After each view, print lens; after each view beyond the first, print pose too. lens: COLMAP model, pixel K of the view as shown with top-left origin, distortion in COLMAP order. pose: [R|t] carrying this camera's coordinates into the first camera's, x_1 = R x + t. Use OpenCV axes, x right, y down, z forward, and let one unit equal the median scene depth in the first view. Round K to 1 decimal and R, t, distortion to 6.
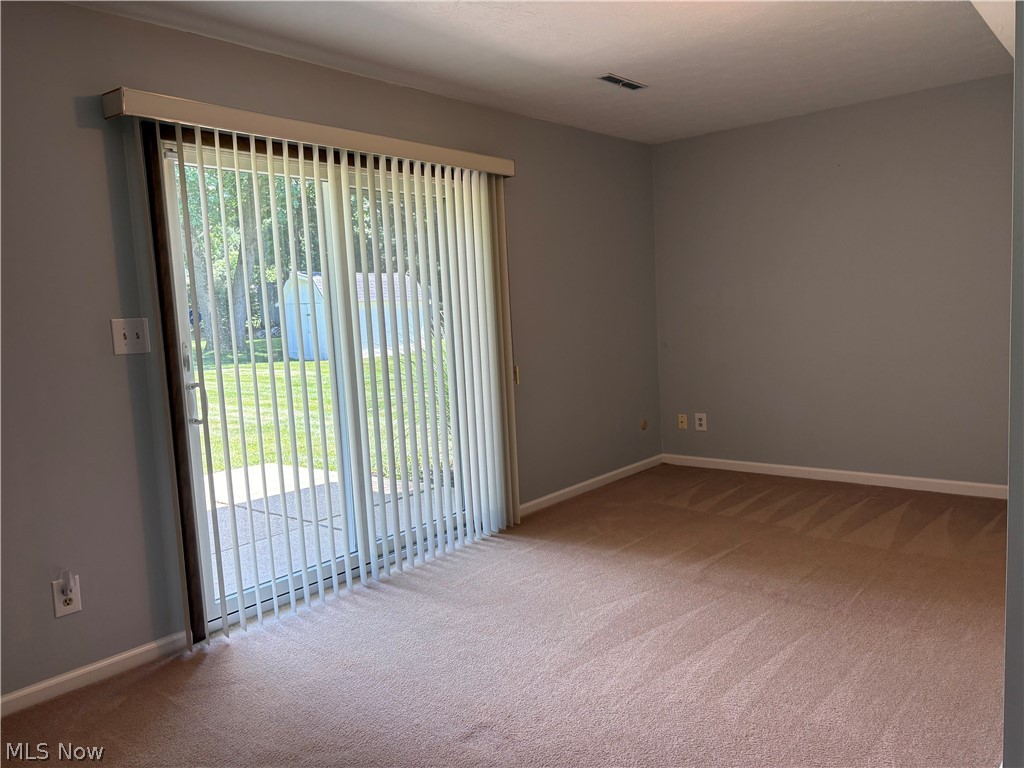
lens RADIAL K [[773.3, 0, 508.5], [0, 773.3, 391.7], [0, 0, 1]] dist [0.077530, -0.114861]
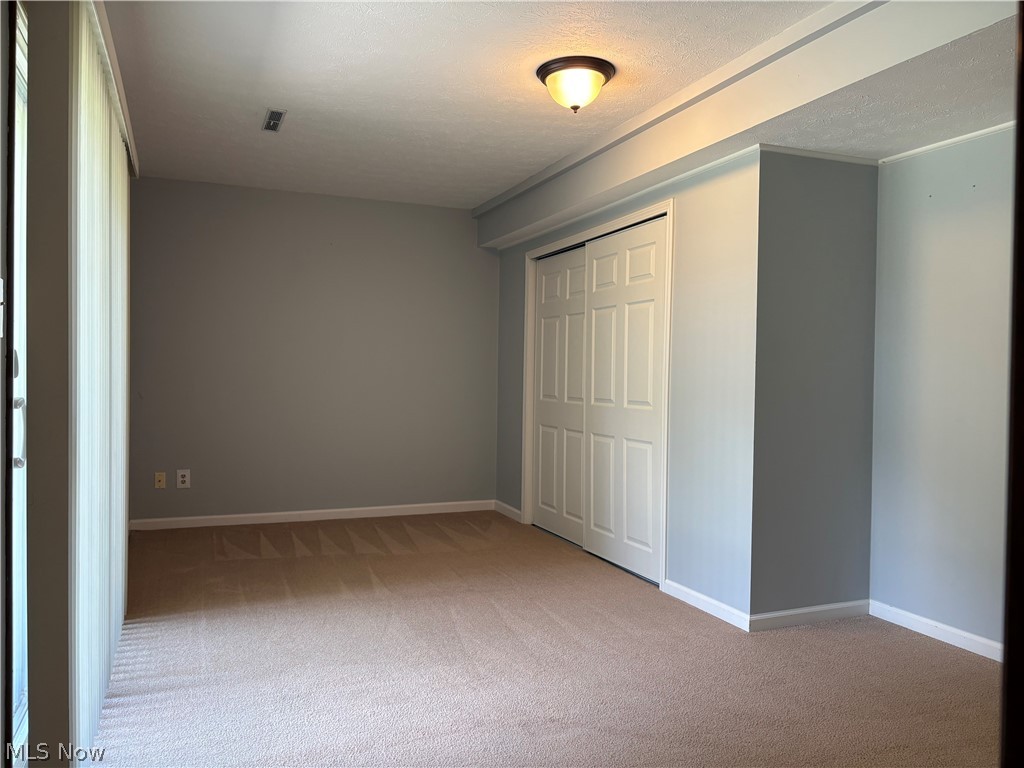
lens RADIAL K [[773.3, 0, 508.5], [0, 773.3, 391.7], [0, 0, 1]] dist [0.077530, -0.114861]
pose [[0.467321, 0.038935, 0.883230, -0.586410], [0.056527, 0.995670, -0.073800, 0.037540], [-0.882279, 0.084414, 0.463097, 0.300465]]
